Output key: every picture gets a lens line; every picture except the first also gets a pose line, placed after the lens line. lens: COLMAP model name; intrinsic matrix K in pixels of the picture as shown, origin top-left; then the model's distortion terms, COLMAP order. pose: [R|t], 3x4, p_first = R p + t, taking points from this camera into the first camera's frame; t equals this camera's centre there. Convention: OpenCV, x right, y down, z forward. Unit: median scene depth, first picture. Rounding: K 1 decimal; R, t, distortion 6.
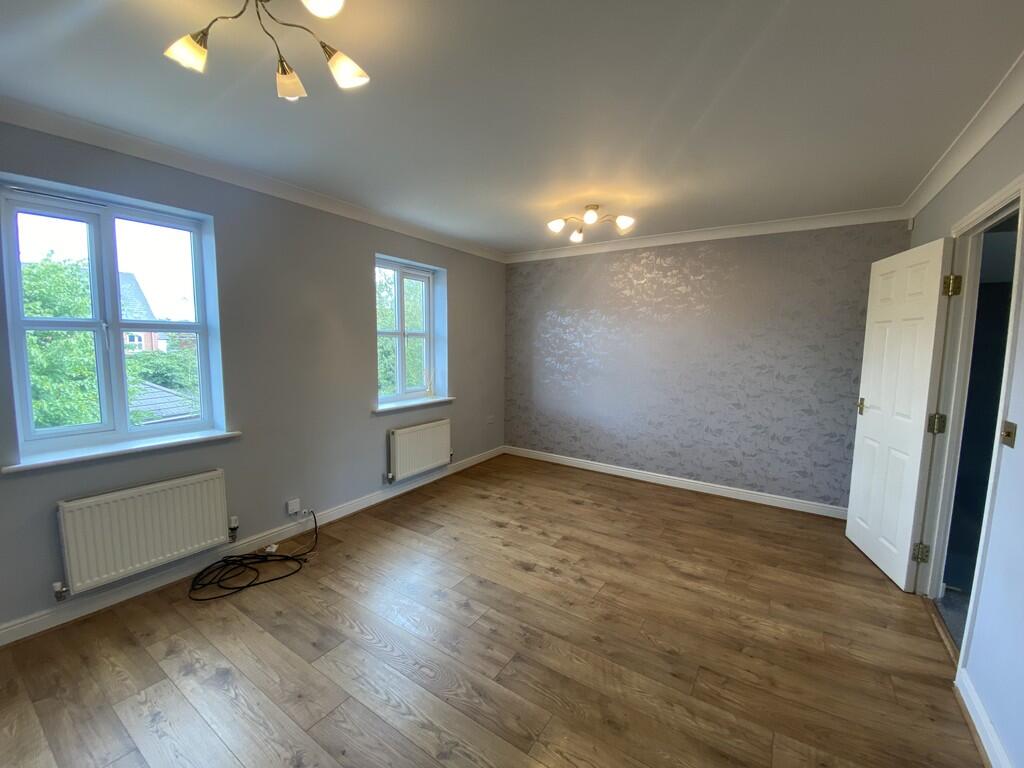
lens RADIAL K [[413.2, 0, 507.5], [0, 413.2, 383.1], [0, 0, 1]] dist [0.032134, -0.022279]
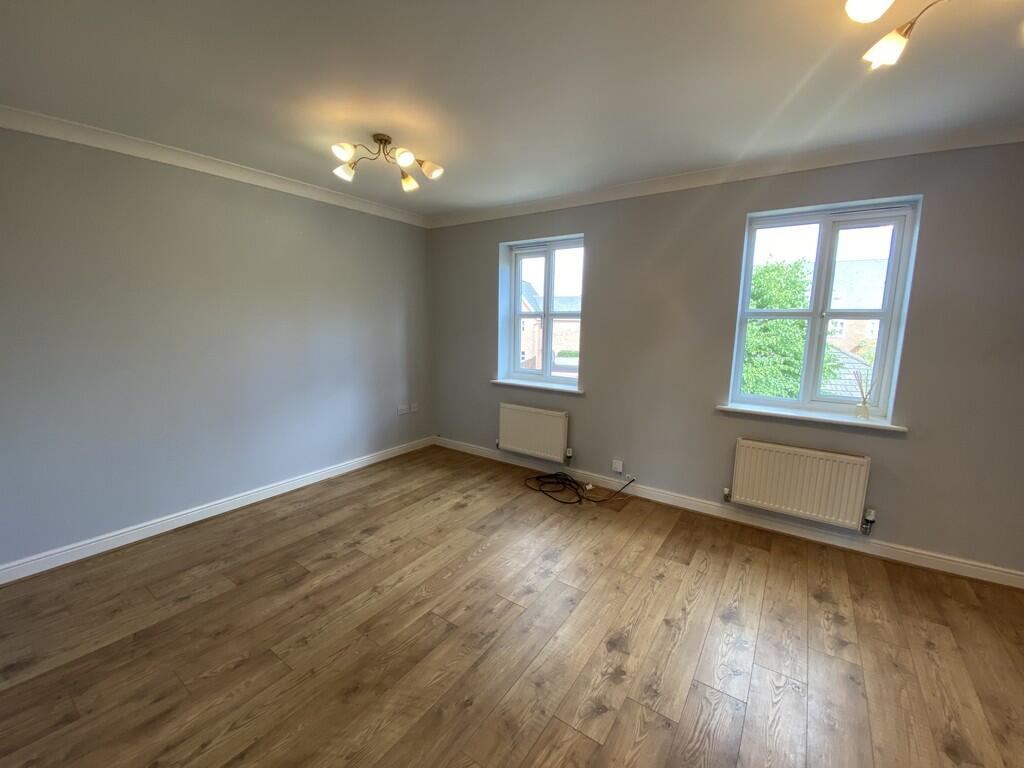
lens RADIAL K [[415.1, 0, 518.9], [0, 415.1, 385.9], [0, 0, 1]] dist [0.034787, -0.022999]
pose [[-0.005234, 0.148874, -0.988842, 0.729915], [-0.112492, 0.982491, 0.148513, -0.081199], [0.993639, 0.112015, 0.011605, 0.818848]]
